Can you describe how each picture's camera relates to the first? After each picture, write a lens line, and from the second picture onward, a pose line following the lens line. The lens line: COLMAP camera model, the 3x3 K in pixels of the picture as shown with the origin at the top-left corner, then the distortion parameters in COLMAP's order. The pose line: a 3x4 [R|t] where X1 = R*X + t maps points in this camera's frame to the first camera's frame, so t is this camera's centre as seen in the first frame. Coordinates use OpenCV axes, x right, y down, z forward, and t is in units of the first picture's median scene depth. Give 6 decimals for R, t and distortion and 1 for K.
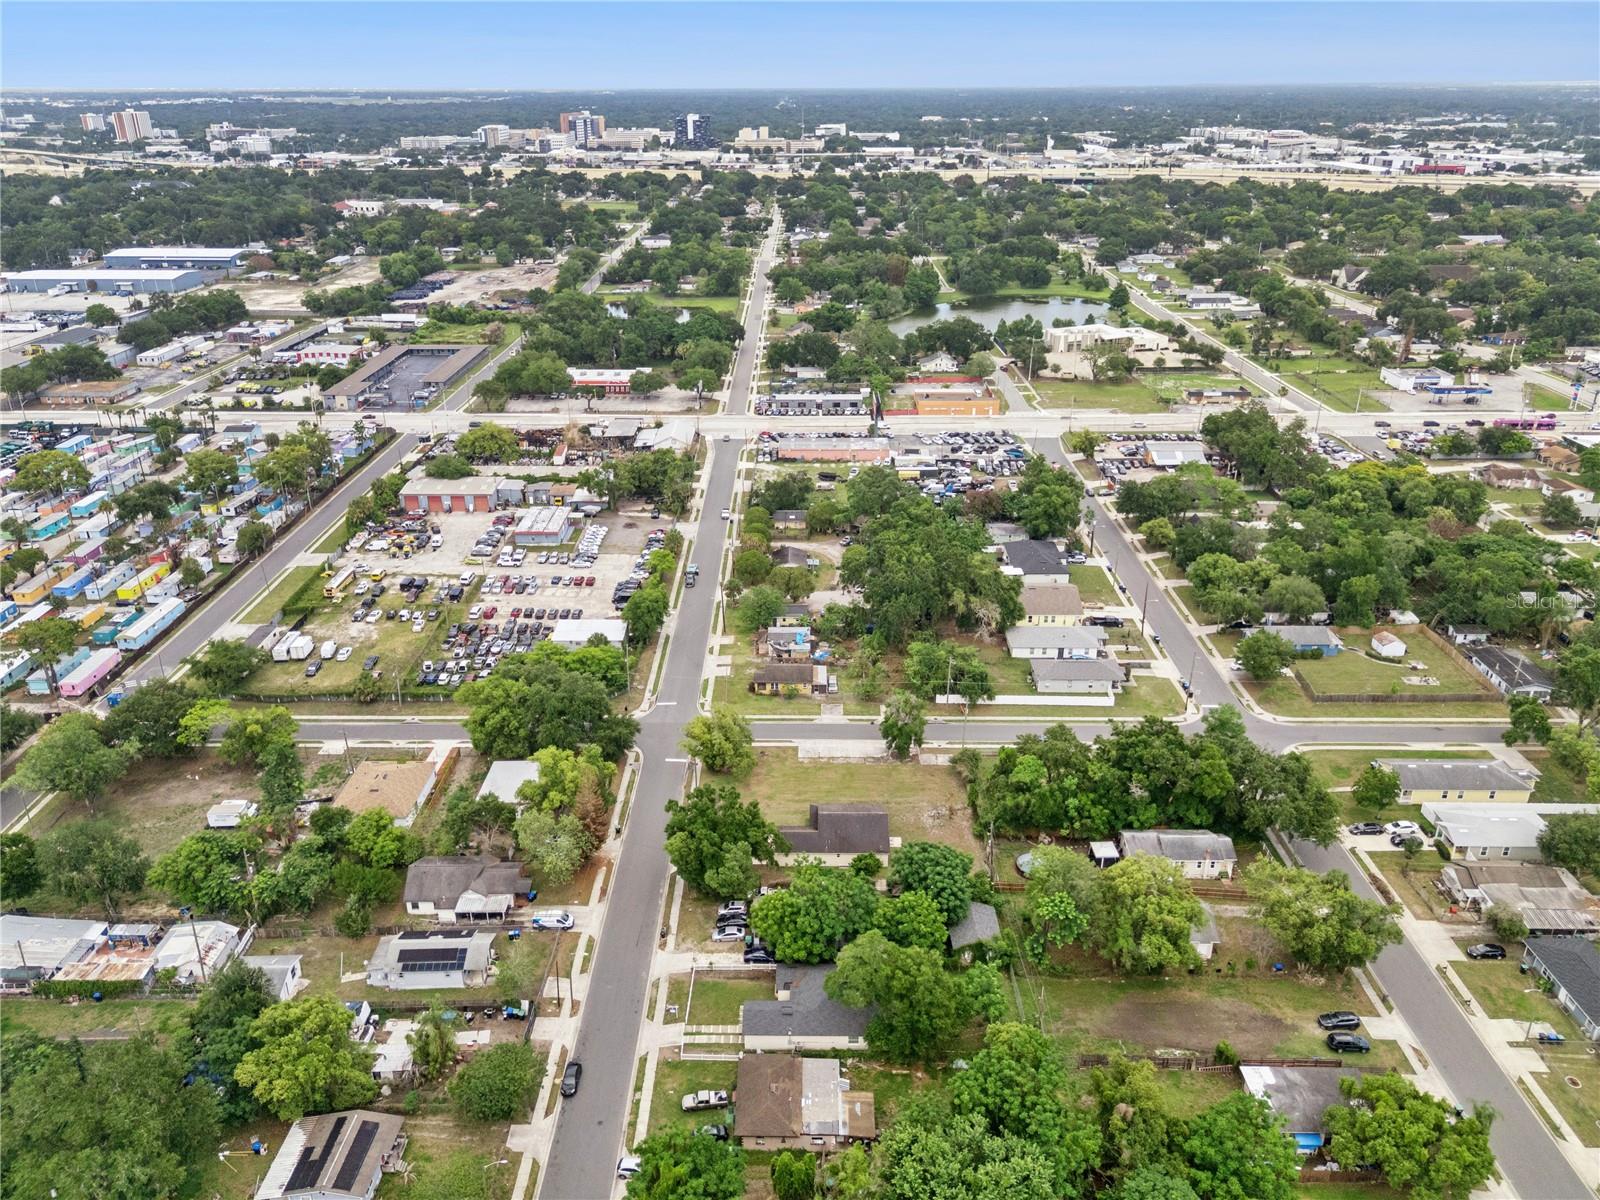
lens RADIAL K [[1175.1, 0, 796.0], [0, 1175.1, 601.8], [0, 0, 1]] dist [0.081258, -0.094290]
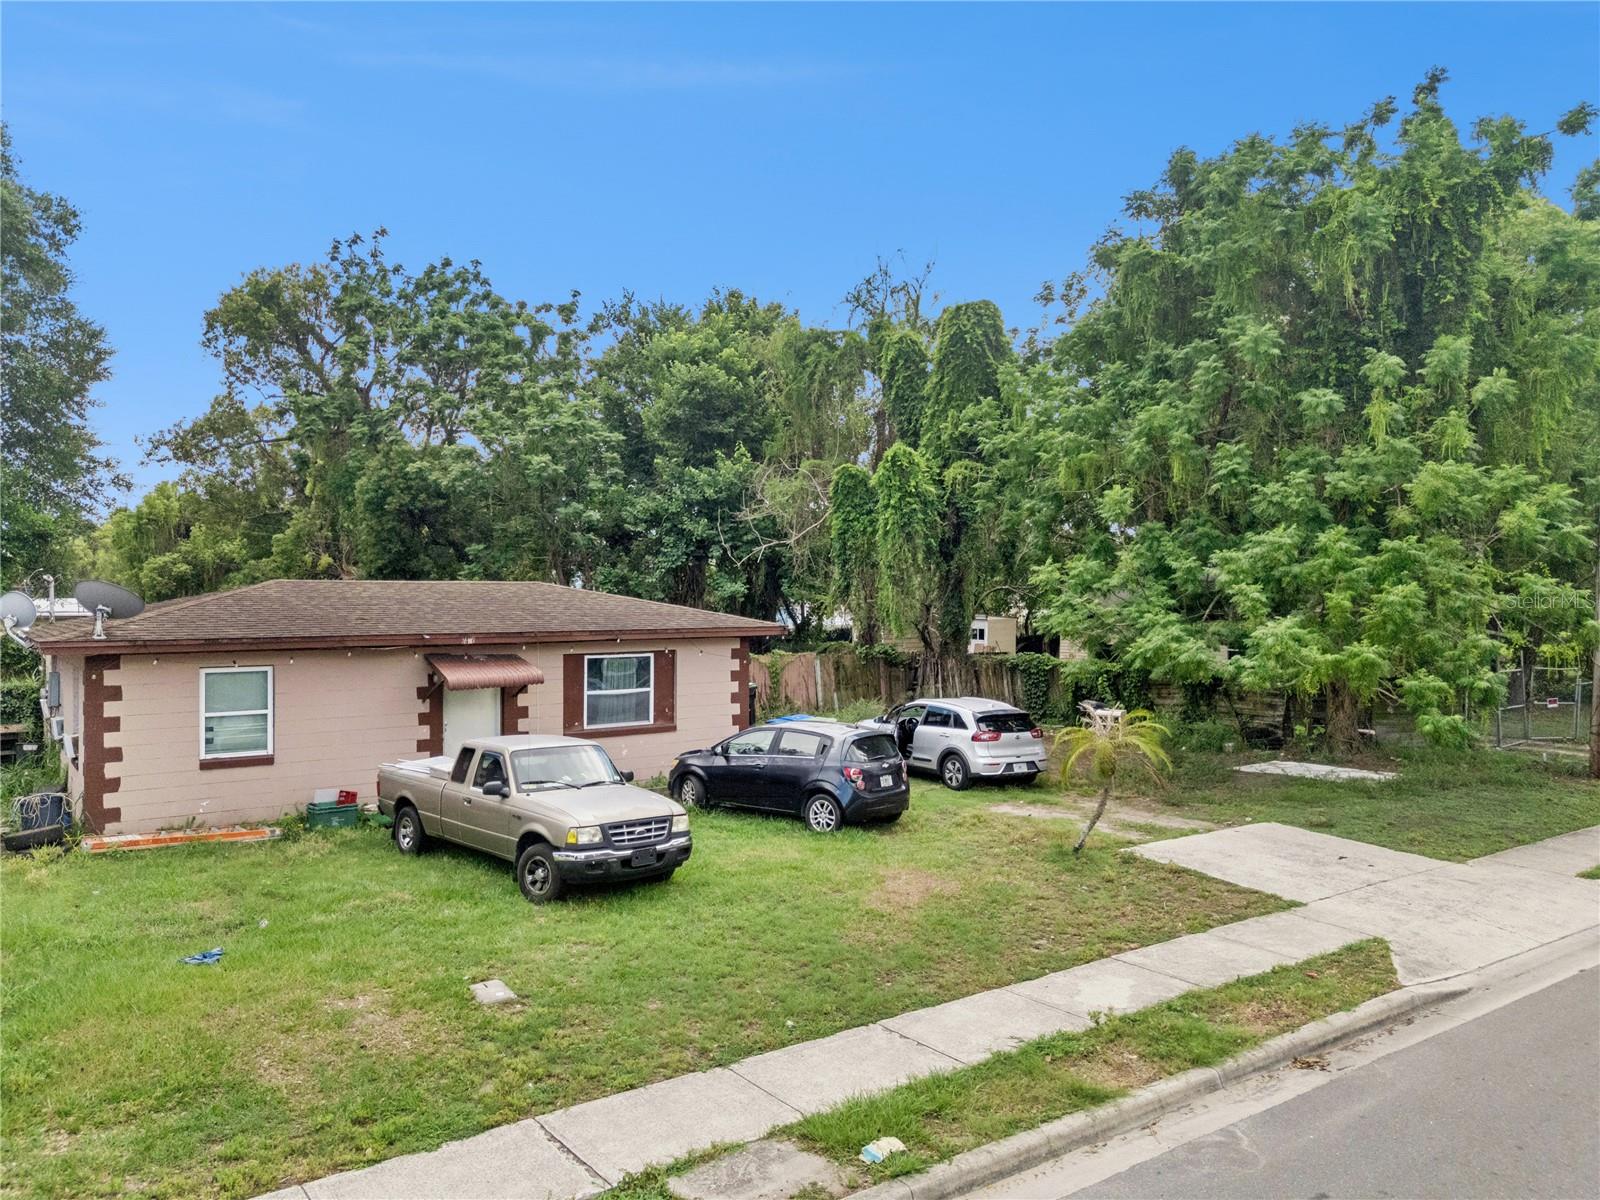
lens RADIAL K [[1179.3, 0, 798.1], [0, 1179.3, 599.5], [0, 0, 1]] dist [0.081301, -0.082307]
pose [[-0.589415, 0.002274, 0.807827, -0.085864], [0.324309, 0.916540, 0.234046, 0.180469], [-0.739874, 0.399936, -0.540960, 0.486345]]
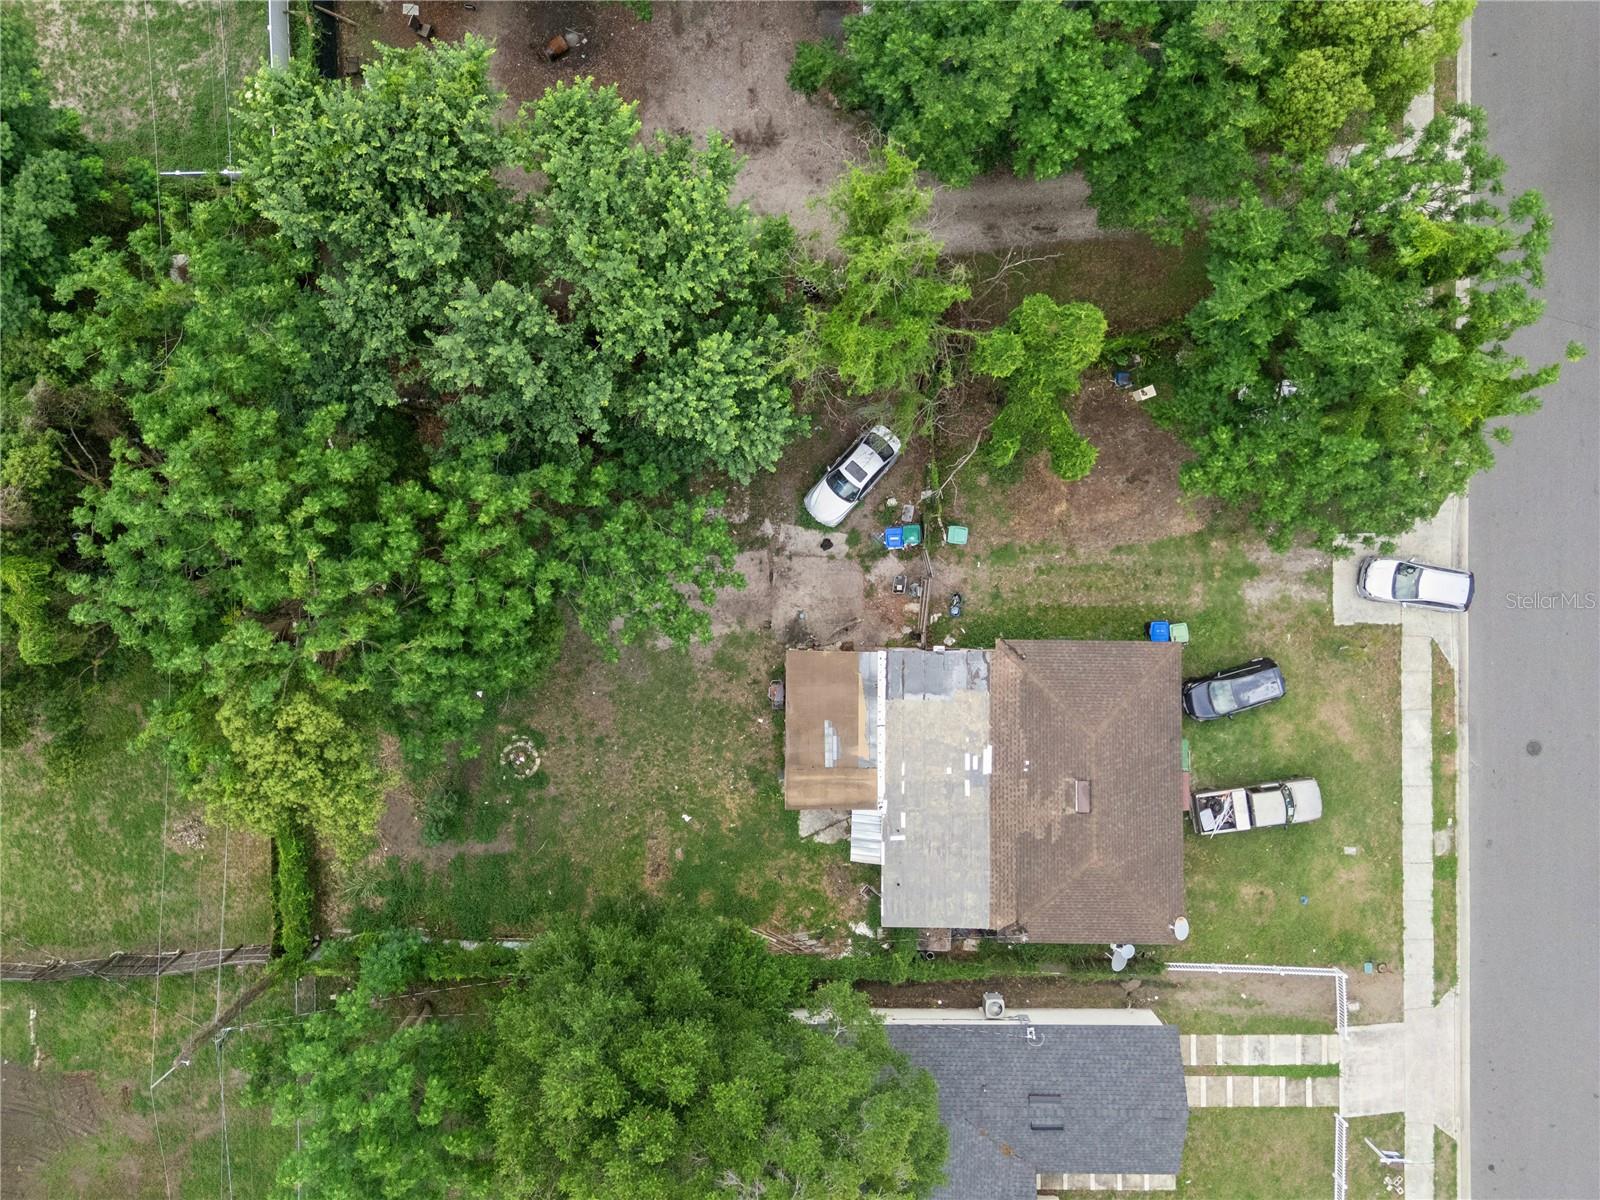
lens RADIAL K [[1152.9, 0, 800.1], [0, 1152.9, 577.2], [0, 0, 1]] dist [0.061497, -0.045514]
pose [[-0.999911, 0.013062, 0.002585, 0.027547], [-0.003028, -0.412139, 0.911116, 0.061450], [0.012966, 0.911028, 0.412142, 0.372733]]
